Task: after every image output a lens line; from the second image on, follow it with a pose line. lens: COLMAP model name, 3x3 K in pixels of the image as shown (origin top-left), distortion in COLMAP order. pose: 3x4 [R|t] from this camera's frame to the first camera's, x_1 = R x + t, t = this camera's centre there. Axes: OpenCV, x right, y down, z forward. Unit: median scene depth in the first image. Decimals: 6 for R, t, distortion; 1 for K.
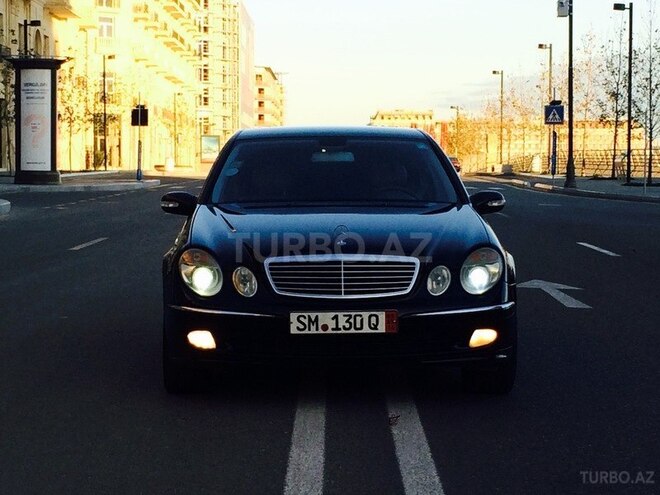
lens RADIAL K [[1664.0, 0, 329.1], [0, 1664.0, 251.6], [0, 0, 1]] dist [0.026382, 0.000000]
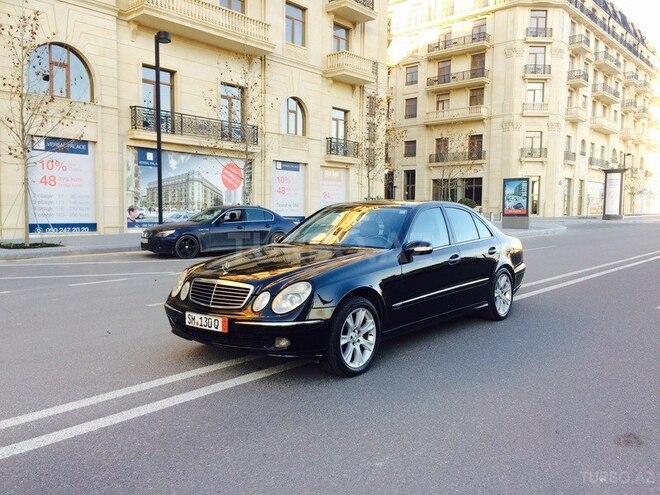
lens RADIAL K [[562.3, 0, 331.3], [0, 562.3, 245.1], [0, 0, 1]] dist [0.089340, -0.105283]
pose [[0.757760, 0.043072, -0.651110, 0.456096], [-0.037332, 0.999046, 0.022642, -0.049700], [0.651465, 0.007150, 0.758645, 0.644256]]
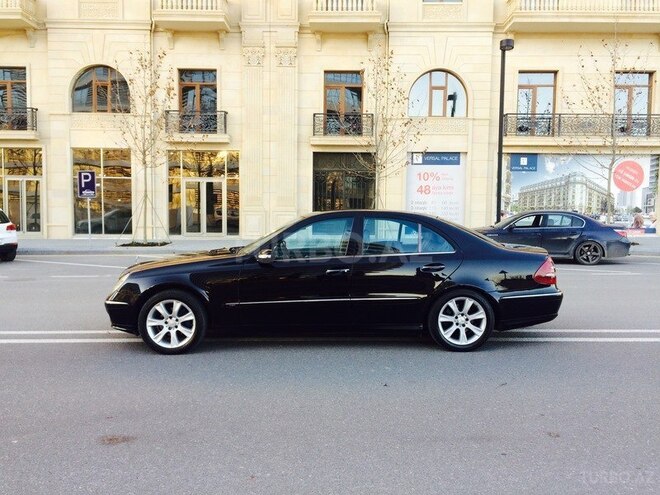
lens RADIAL K [[562.3, 0, 330.2], [0, 562.3, 244.8], [0, 0, 1]] dist [0.089340, -0.105283]
pose [[0.016929, 0.058653, -0.998135, 0.785867], [-0.056156, 0.996758, 0.057619, -0.089895], [0.998278, 0.055076, 0.020168, 1.246527]]
